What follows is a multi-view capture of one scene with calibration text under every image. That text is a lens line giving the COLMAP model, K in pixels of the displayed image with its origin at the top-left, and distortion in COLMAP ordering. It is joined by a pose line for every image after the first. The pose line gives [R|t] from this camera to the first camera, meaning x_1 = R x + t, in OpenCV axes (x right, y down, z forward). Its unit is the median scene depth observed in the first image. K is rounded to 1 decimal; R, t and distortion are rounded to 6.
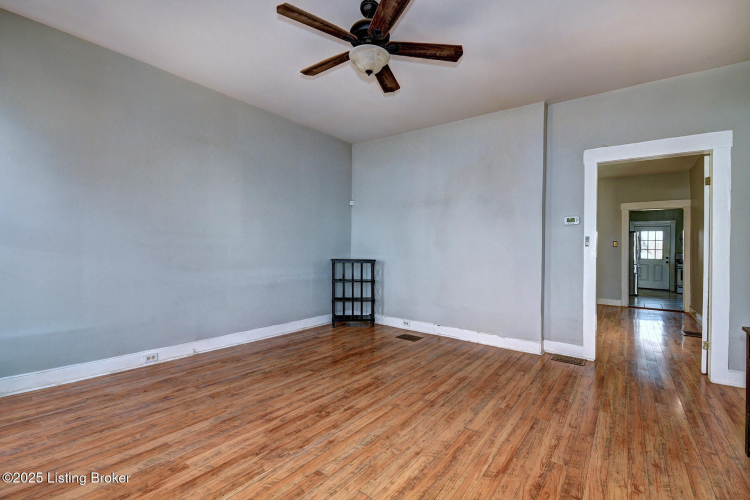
lens RADIAL K [[350.2, 0, 375.0], [0, 350.2, 250.0], [0, 0, 1]] dist [-0.004038, -0.000981]
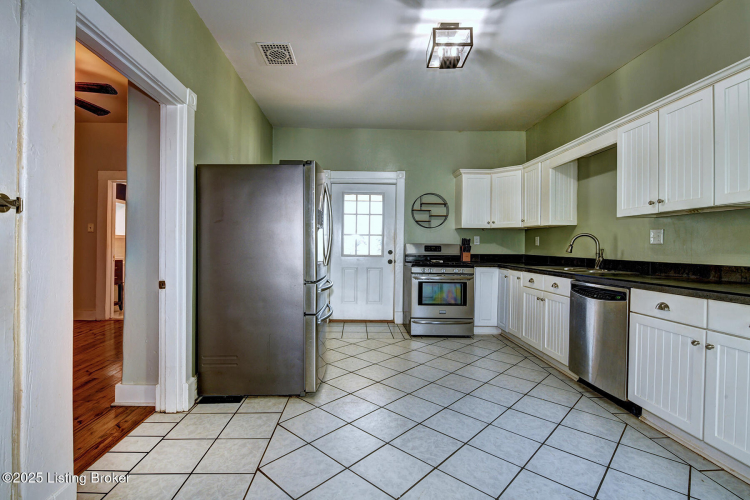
lens RADIAL K [[350.2, 0, 375.0], [0, 350.2, 250.0], [0, 0, 1]] dist [-0.004038, -0.000981]
pose [[0.777198, -0.010867, 0.629162, 0.521538], [-0.001074, 0.999827, 0.018596, 0.011128], [-0.629255, -0.015128, 0.777052, 0.640531]]
